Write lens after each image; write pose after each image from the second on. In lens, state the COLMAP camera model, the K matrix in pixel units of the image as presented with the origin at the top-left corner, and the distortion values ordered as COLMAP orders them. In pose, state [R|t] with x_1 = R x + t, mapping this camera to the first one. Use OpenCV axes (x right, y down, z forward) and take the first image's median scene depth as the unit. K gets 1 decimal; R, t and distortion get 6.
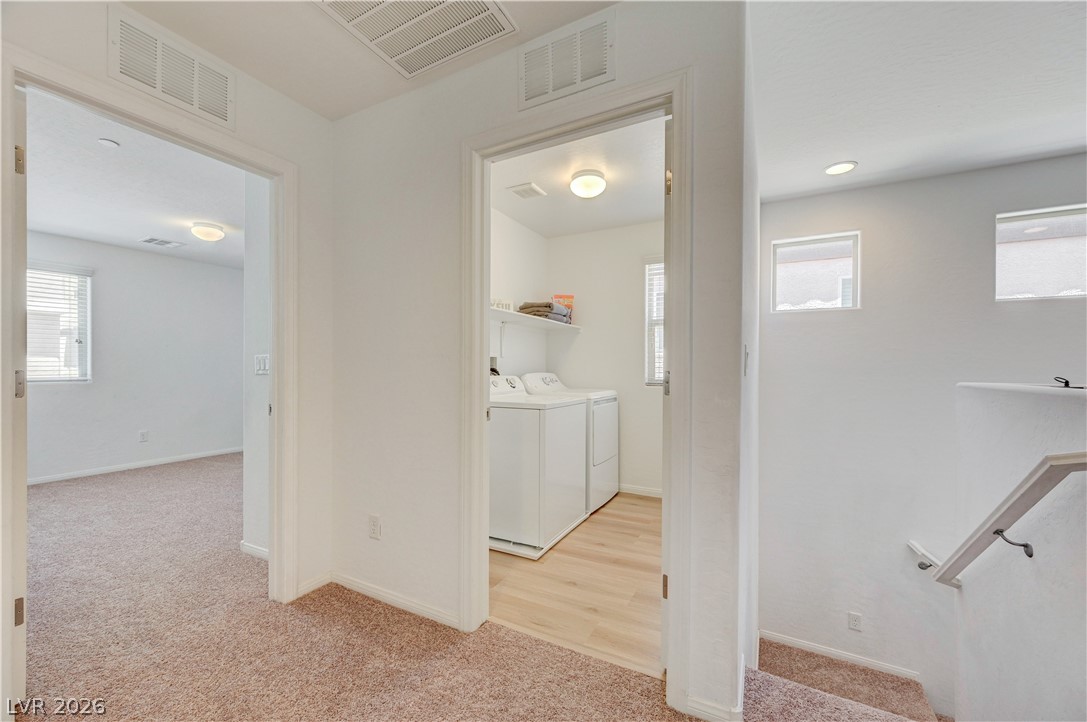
lens RADIAL K [[433.0, 0, 549.4], [0, 433.0, 369.7], [0, 0, 1]] dist [0.000962, 0.001200]
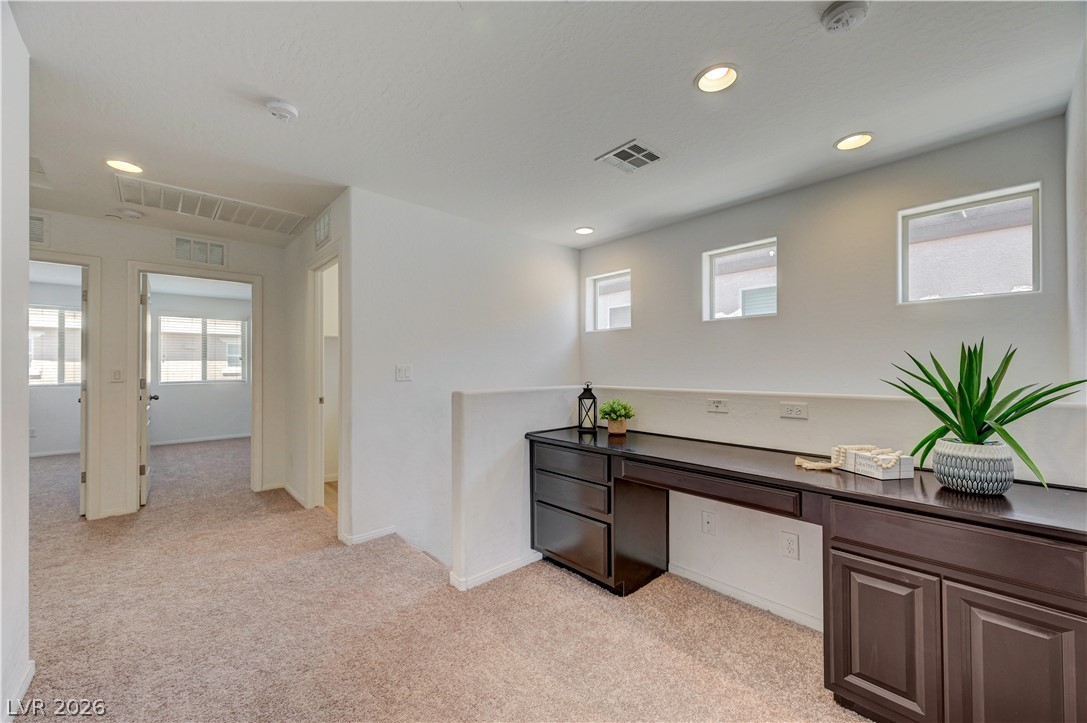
lens RADIAL K [[433.0, 0, 543.1], [0, 433.0, 364.5], [0, 0, 1]] dist [0.000962, 0.001200]
pose [[0.942666, -0.011030, -0.333556, 1.262600], [0.005772, 0.999843, -0.016748, -0.016660], [0.333688, 0.013863, 0.942581, -0.438619]]
